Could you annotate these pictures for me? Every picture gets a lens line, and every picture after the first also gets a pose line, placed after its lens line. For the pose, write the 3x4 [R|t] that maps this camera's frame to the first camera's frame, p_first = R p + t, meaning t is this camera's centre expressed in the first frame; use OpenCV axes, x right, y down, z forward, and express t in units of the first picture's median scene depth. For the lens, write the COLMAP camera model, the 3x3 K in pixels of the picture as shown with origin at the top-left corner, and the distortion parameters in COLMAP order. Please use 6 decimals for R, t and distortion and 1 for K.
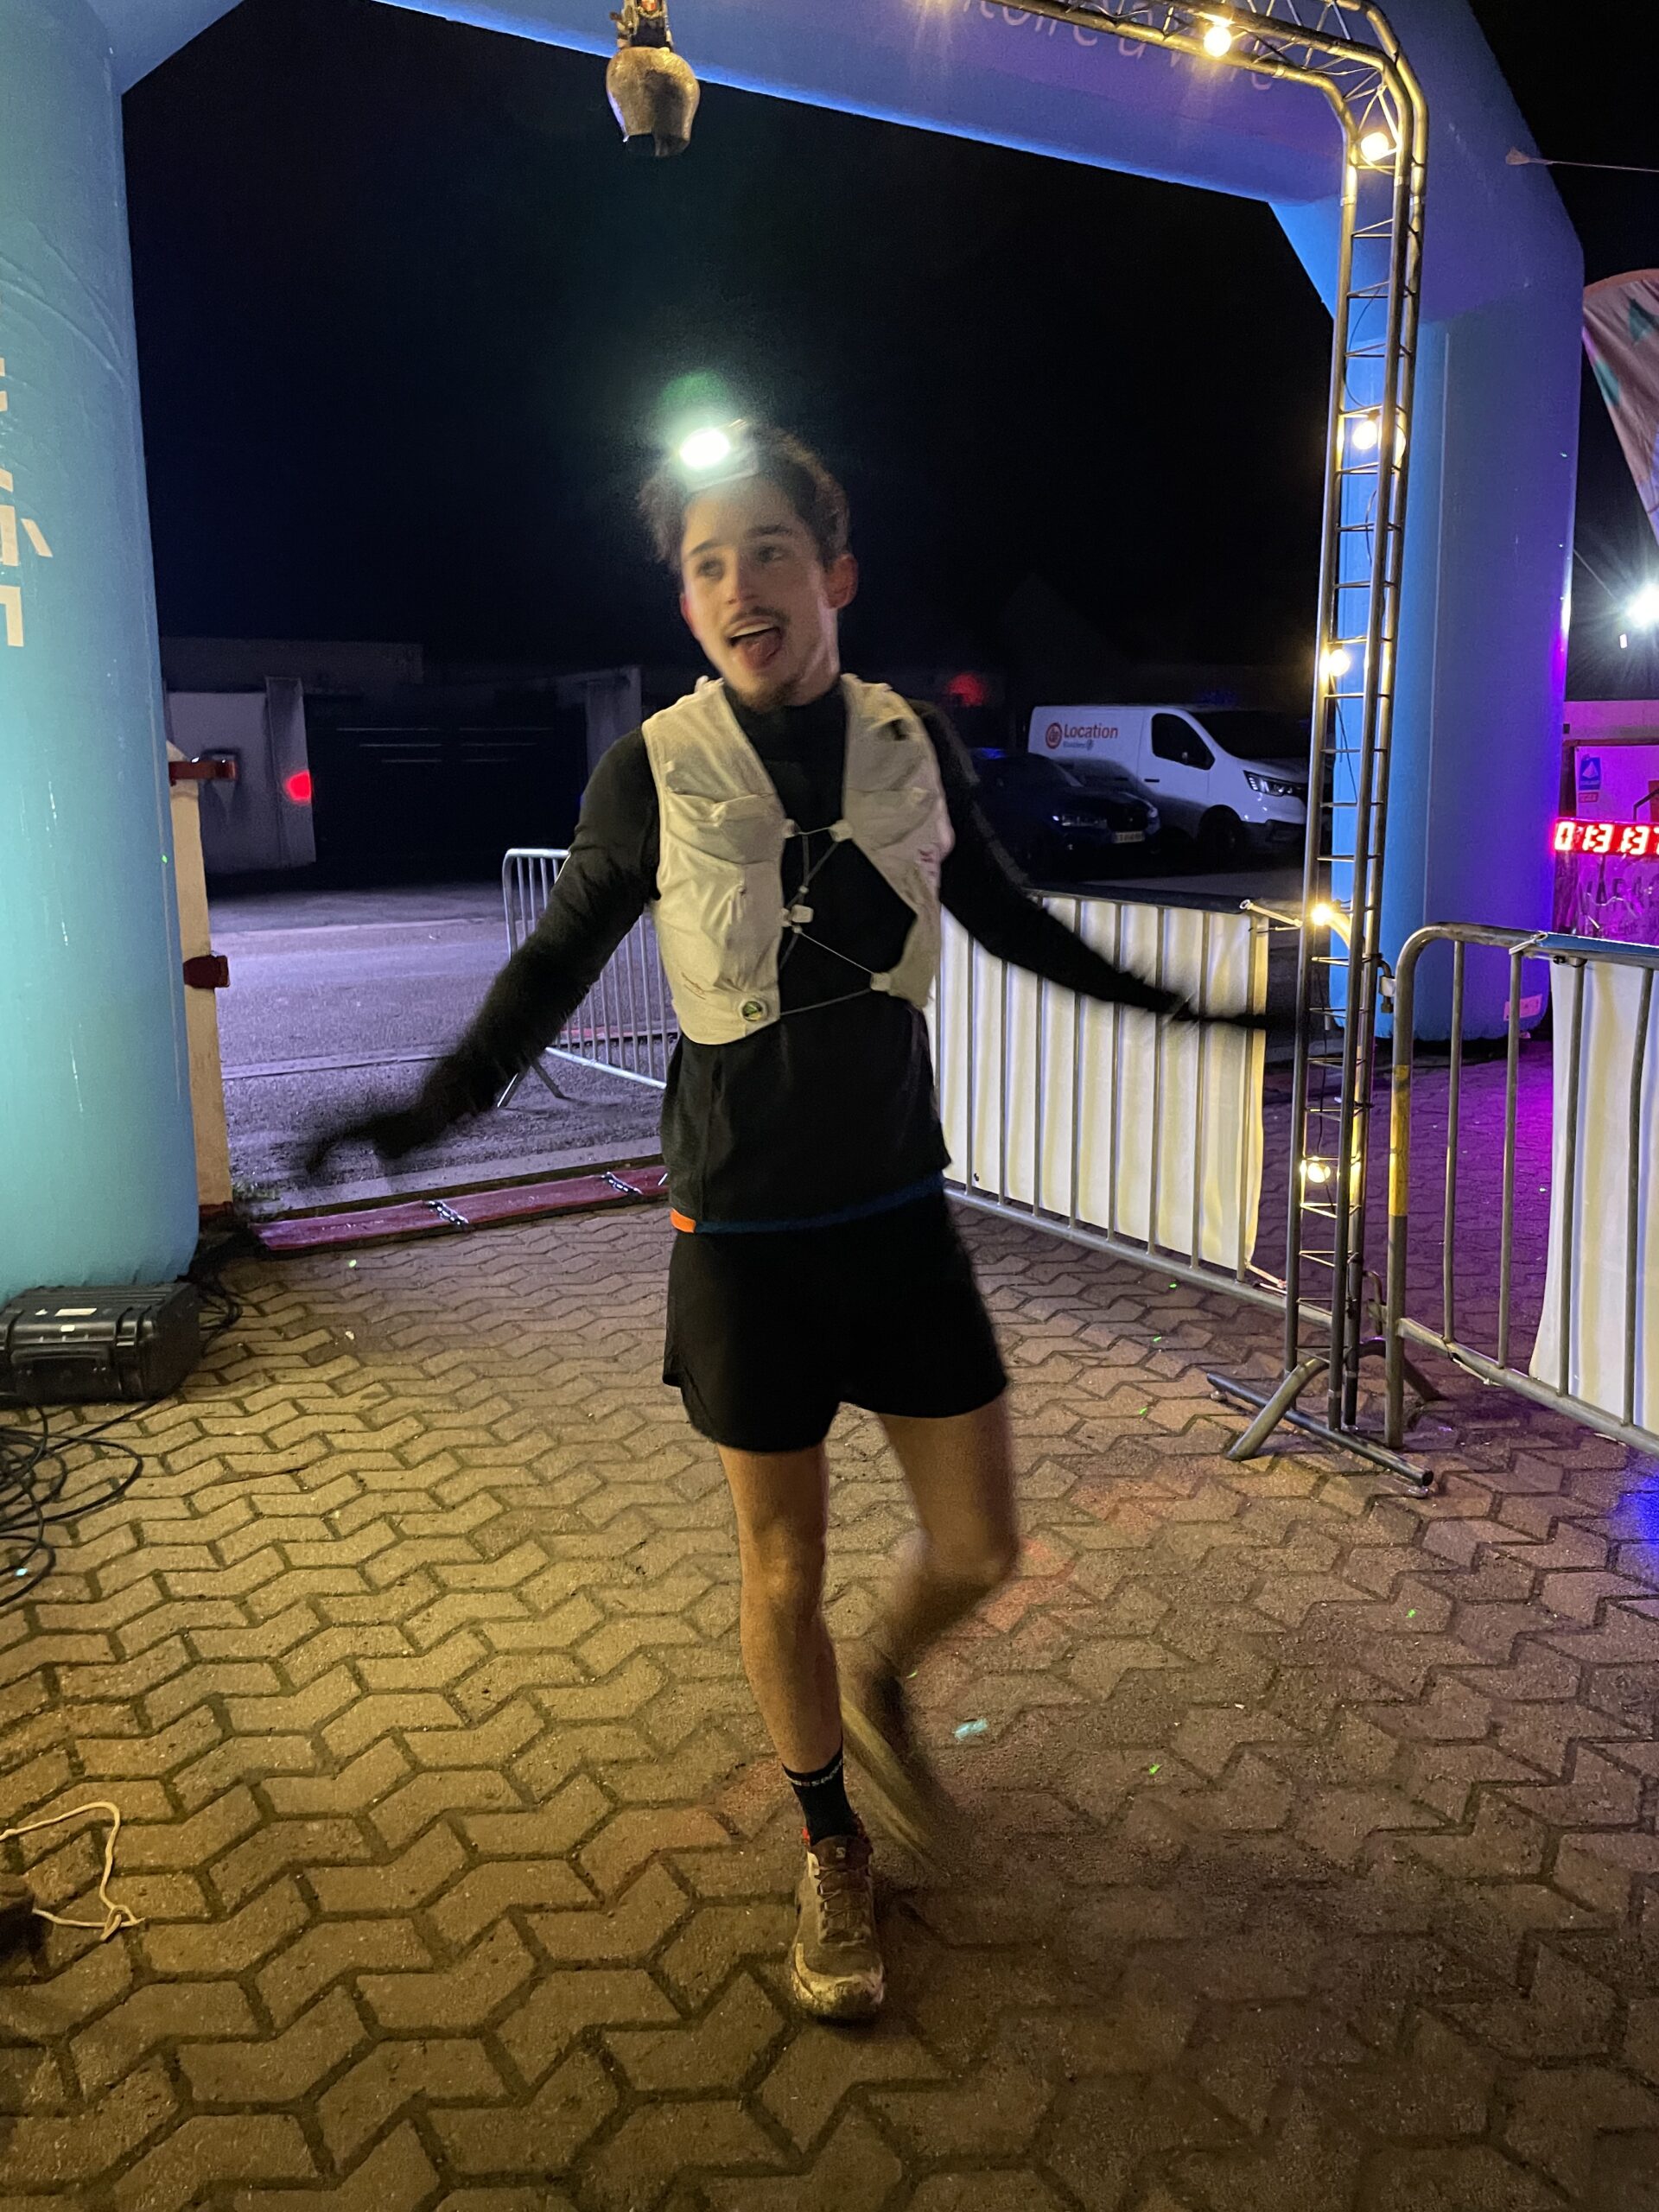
lens RADIAL K [[1685.7, 0, 841.9], [0, 1685.7, 1100.4], [0, 0, 1]] dist [0.061421, -0.060761]
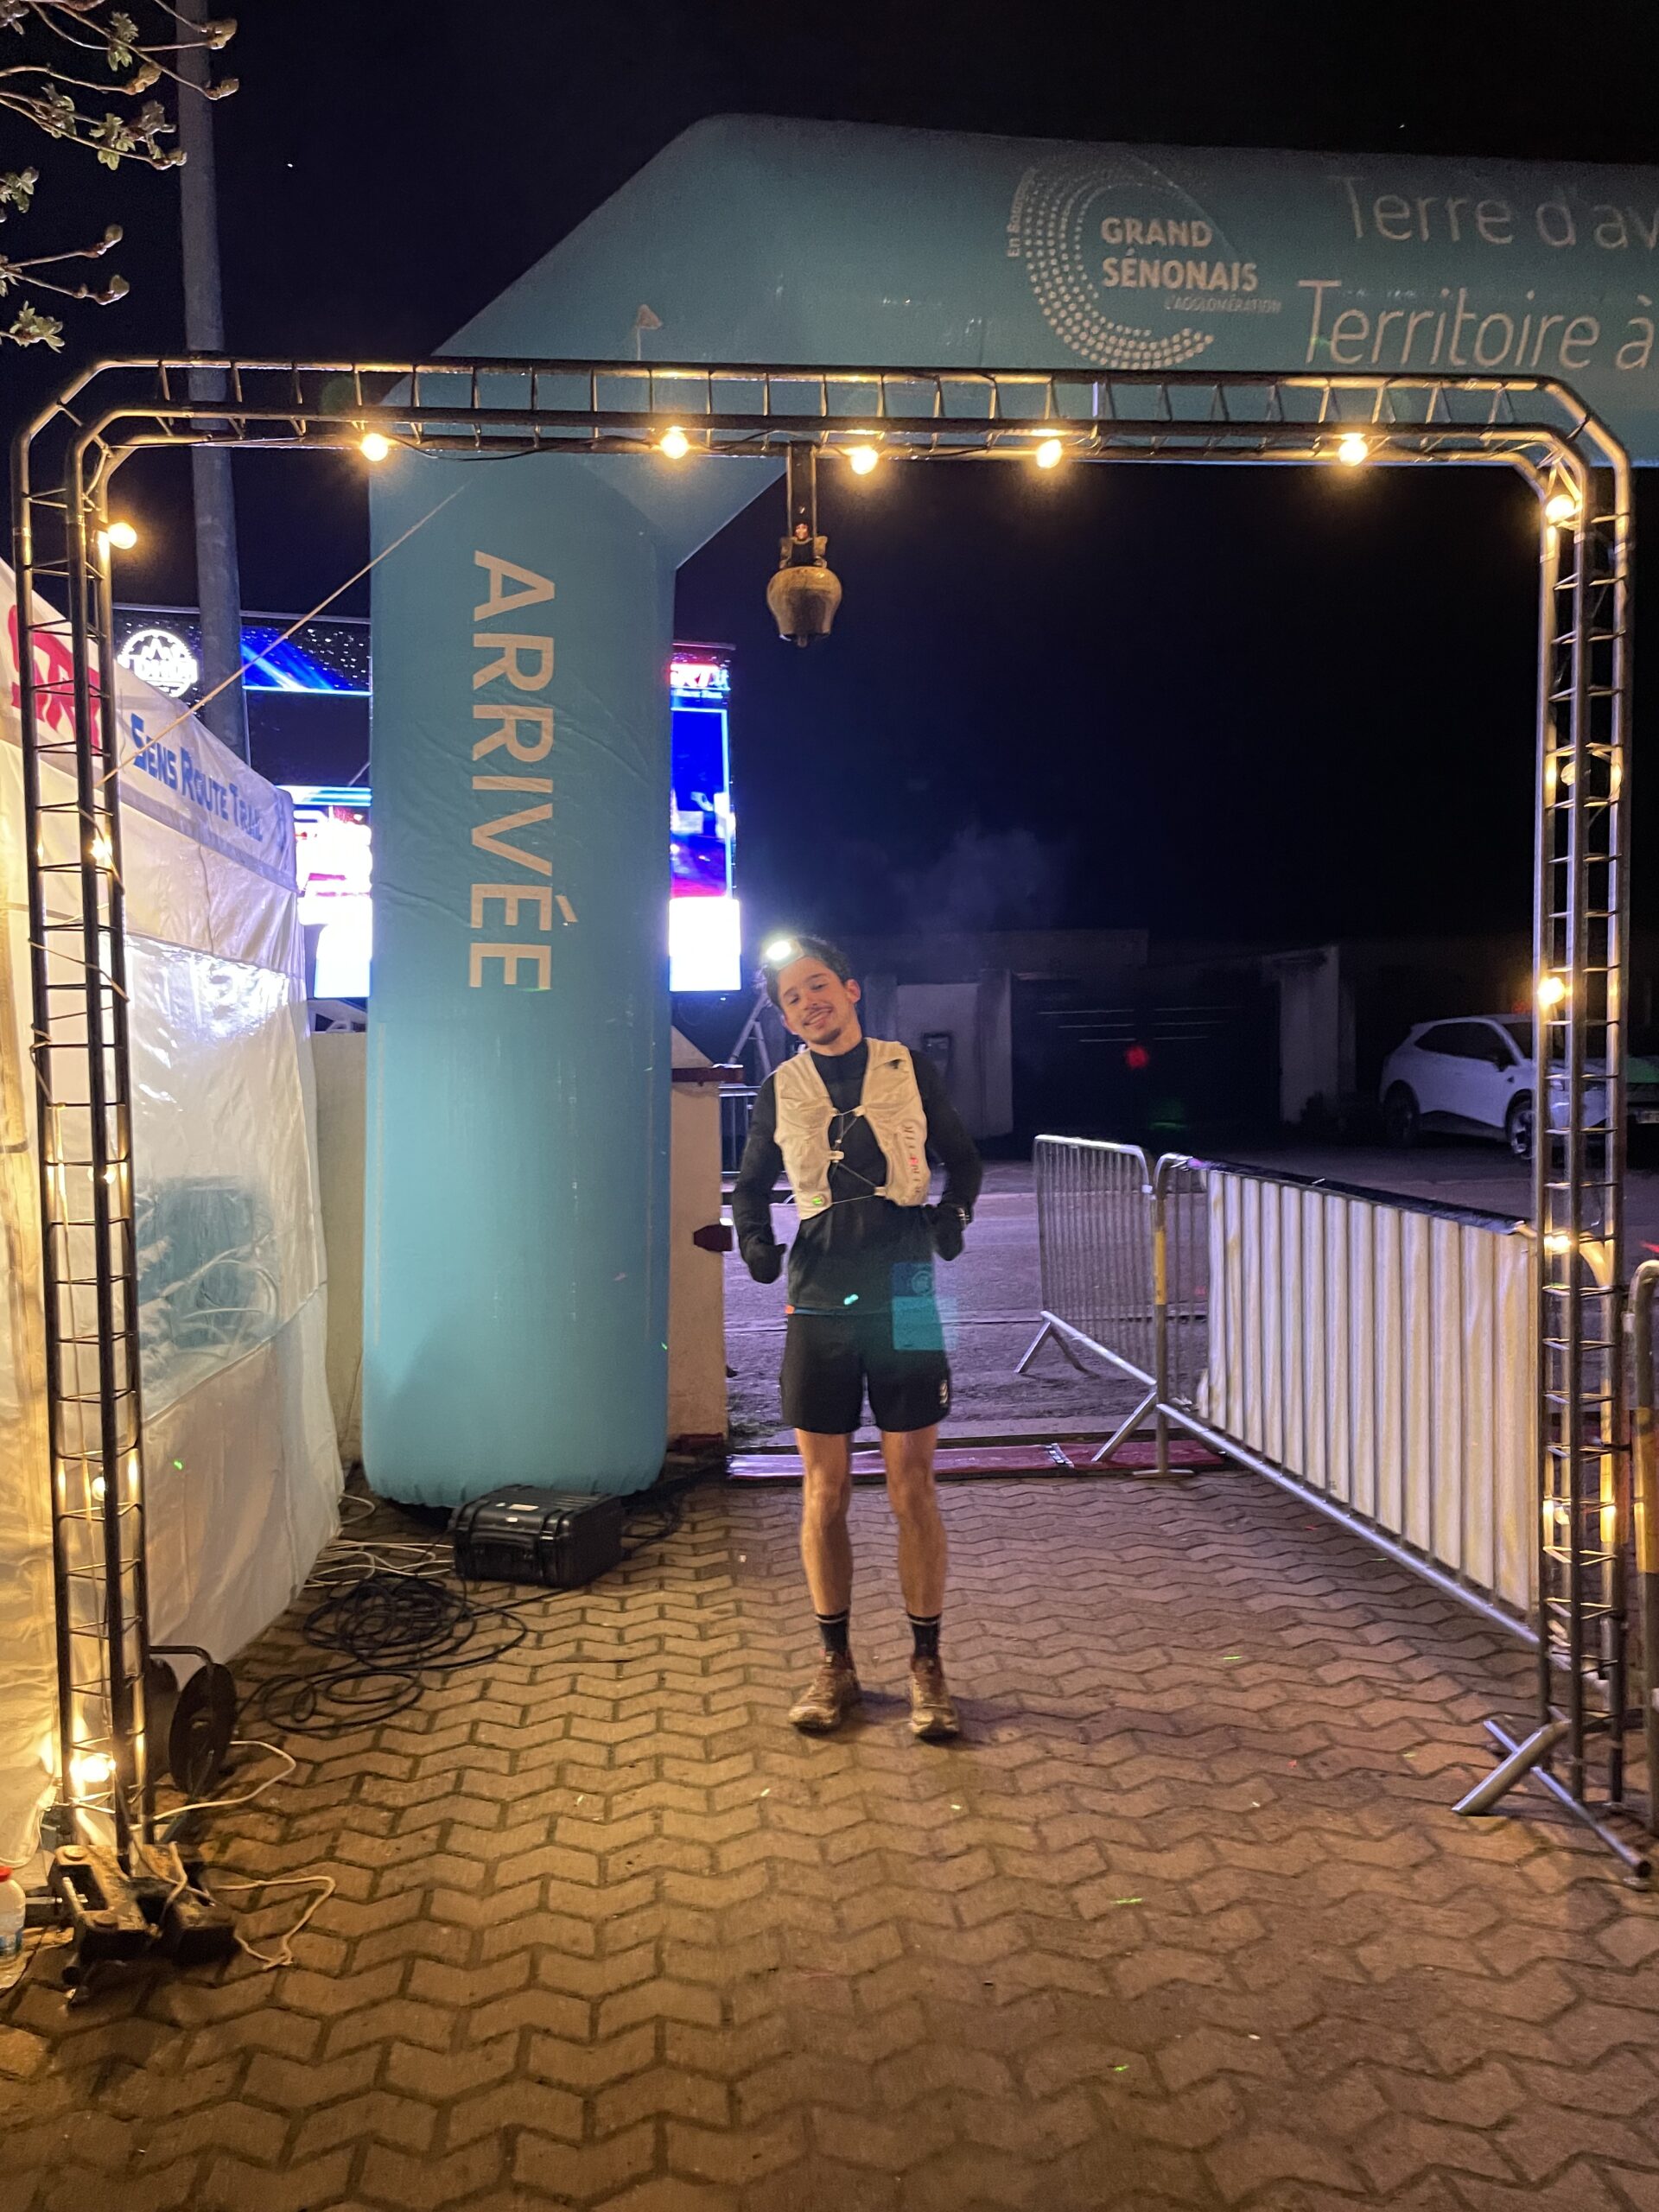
lens RADIAL K [[1685.7, 0, 821.6], [0, 1685.7, 1105.7], [0, 0, 1]] dist [0.061421, -0.060761]
pose [[0.898510, 0.016617, -0.438638, 0.319028], [-0.083305, 0.987578, -0.133230, -0.021618], [0.430975, 0.156250, 0.888733, -0.064764]]
